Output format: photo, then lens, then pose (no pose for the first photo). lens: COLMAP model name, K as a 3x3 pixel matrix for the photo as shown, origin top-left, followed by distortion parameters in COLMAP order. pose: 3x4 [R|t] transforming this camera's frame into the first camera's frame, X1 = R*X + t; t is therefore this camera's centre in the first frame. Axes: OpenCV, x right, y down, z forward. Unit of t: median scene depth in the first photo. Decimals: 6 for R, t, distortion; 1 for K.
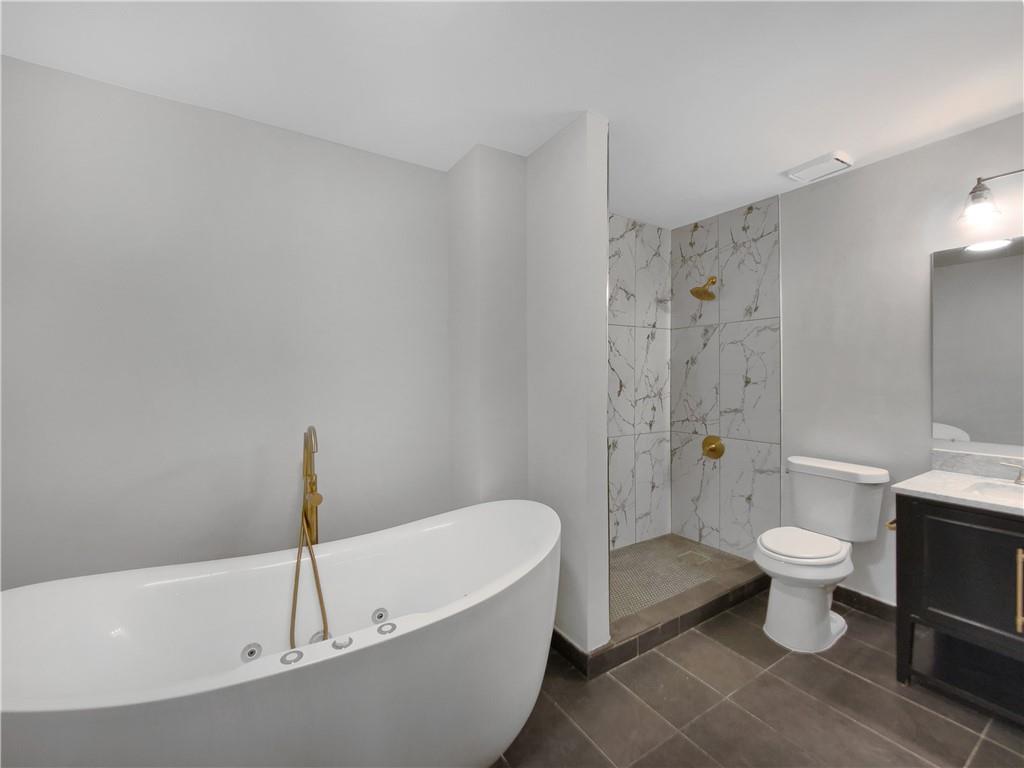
lens RADIAL K [[428.0, 0, 514.8], [0, 428.0, 381.0], [0, 0, 1]] dist [0.004009, -0.000019]
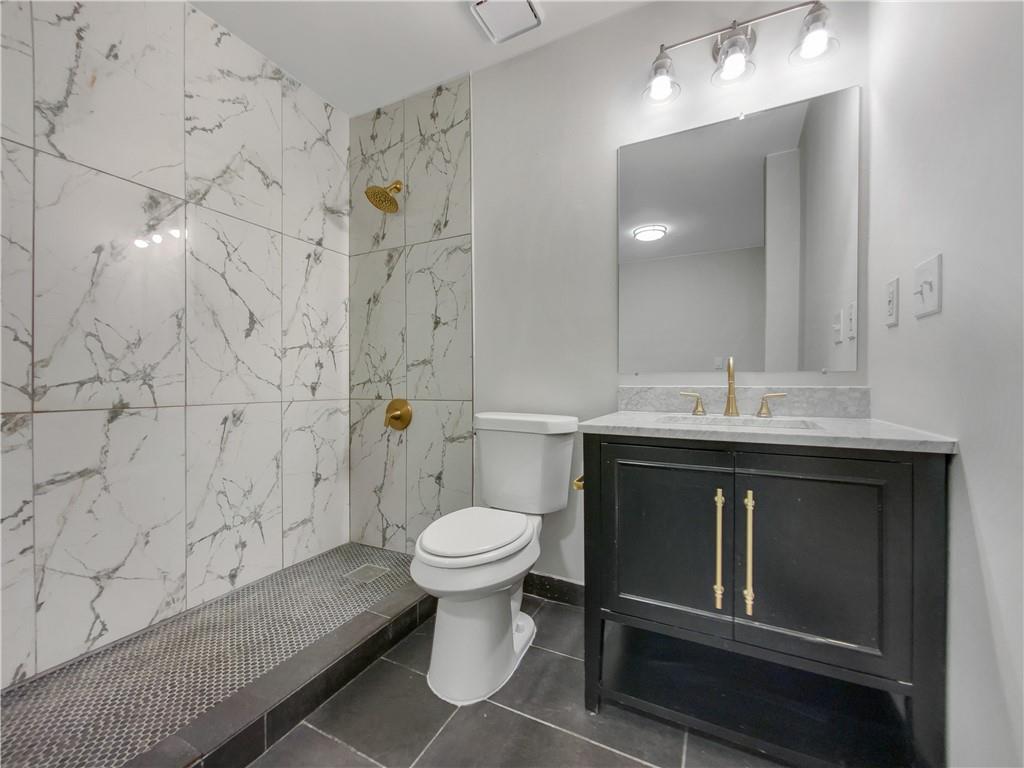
lens RADIAL K [[428.0, 0, 514.8], [0, 428.0, 381.0], [0, 0, 1]] dist [0.004009, -0.000019]
pose [[0.850080, 0.005903, 0.526620, 0.246042], [-0.000578, 0.999947, -0.010275, 0.104415], [-0.526653, 0.008431, 0.850039, 0.271509]]
